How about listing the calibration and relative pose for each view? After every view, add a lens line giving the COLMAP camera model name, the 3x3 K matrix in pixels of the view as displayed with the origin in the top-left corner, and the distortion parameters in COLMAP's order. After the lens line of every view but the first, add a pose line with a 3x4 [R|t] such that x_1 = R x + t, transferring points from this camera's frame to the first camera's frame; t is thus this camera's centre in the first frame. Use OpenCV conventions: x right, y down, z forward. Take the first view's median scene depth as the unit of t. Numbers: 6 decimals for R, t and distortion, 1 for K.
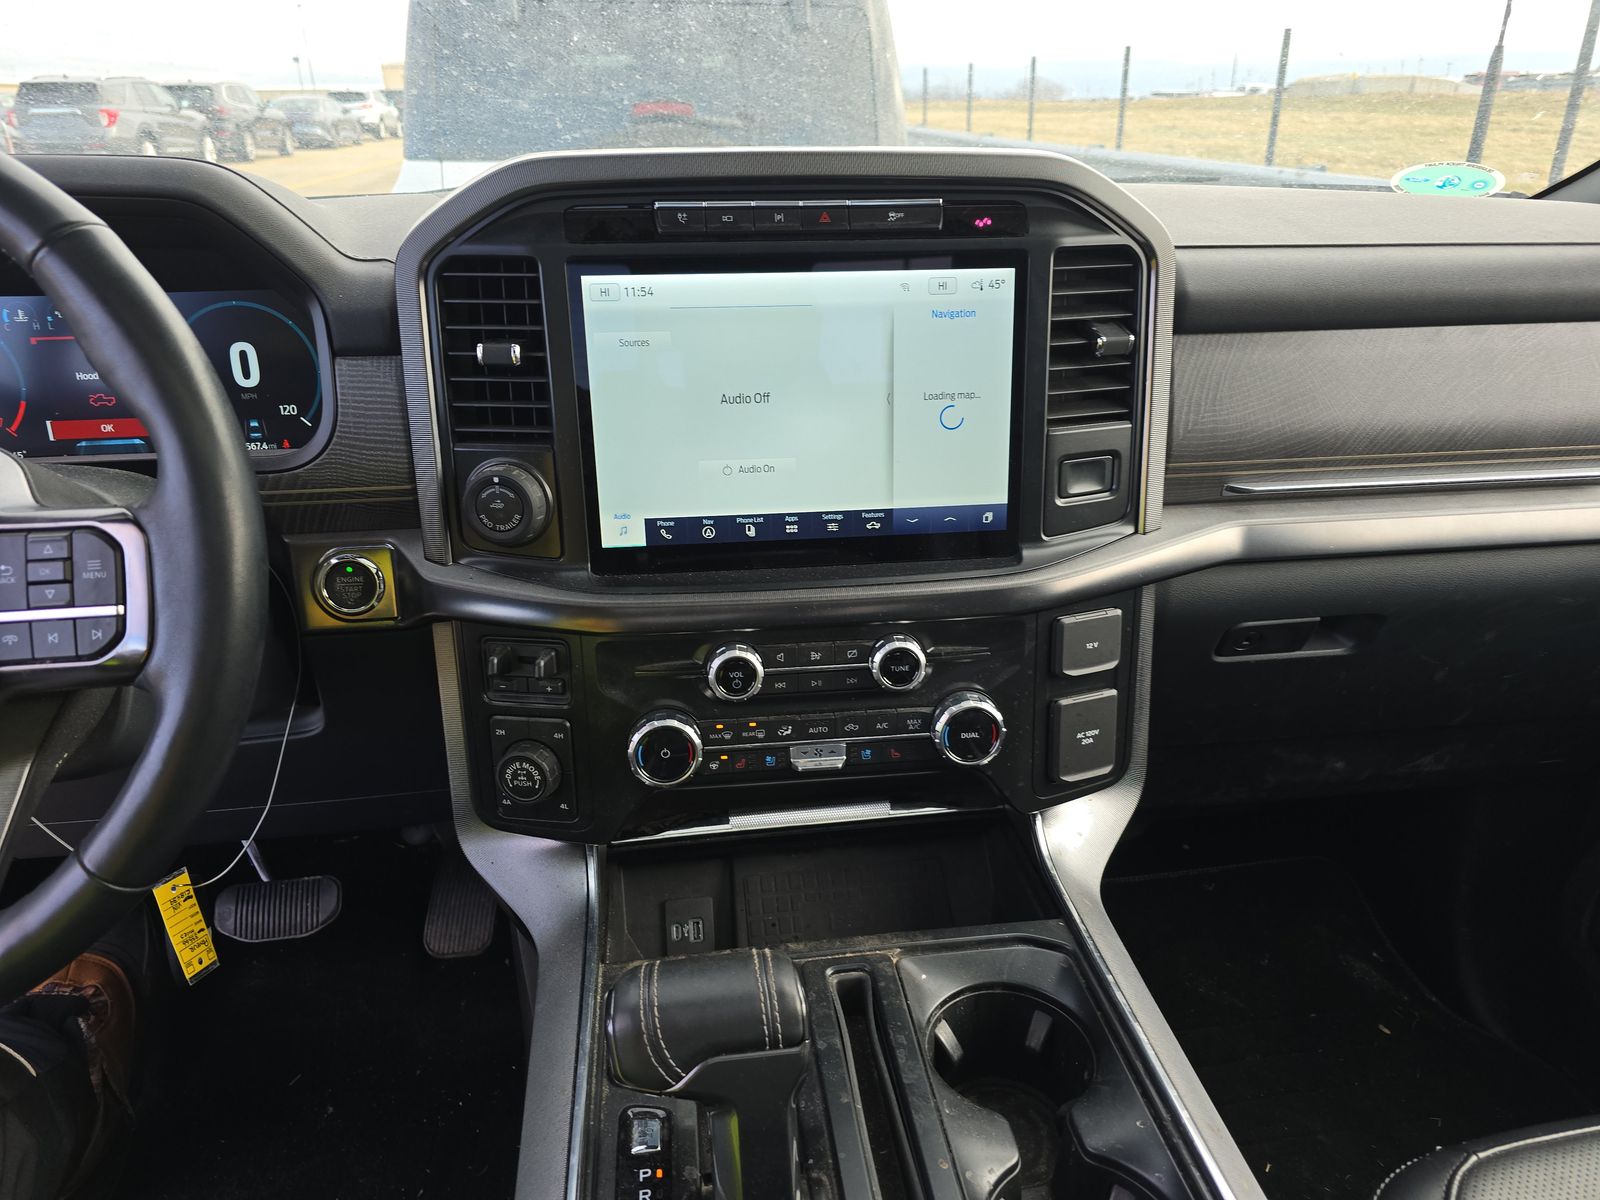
lens RADIAL K [[1095.7, 0, 804.6], [0, 1095.7, 596.6], [0, 0, 1]] dist [0.041979, -0.019611]
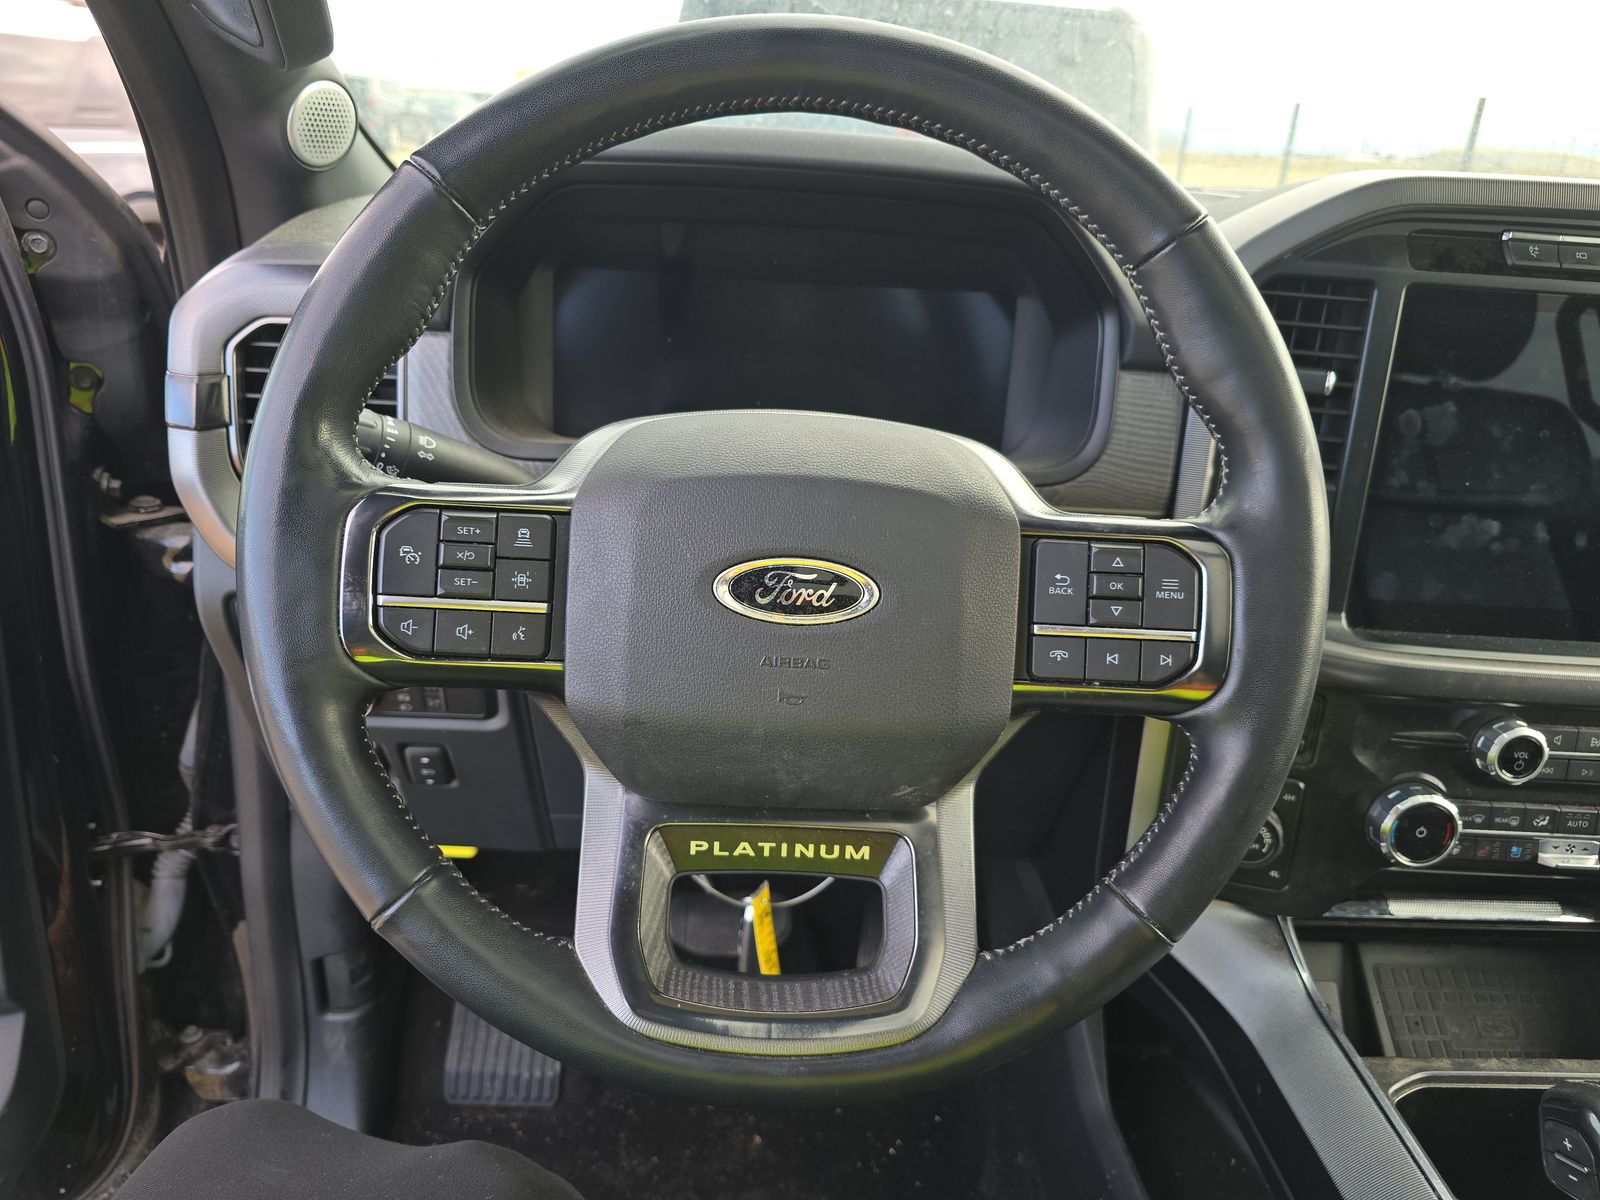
lens RADIAL K [[1095.7, 0, 785.5], [0, 1095.7, 589.6], [0, 0, 1]] dist [0.041979, -0.019611]
pose [[0.992607, 0.102302, -0.065316, -0.623082], [-0.103996, 0.994310, -0.023072, 0.020628], [0.062584, 0.029694, 0.997598, 0.048843]]
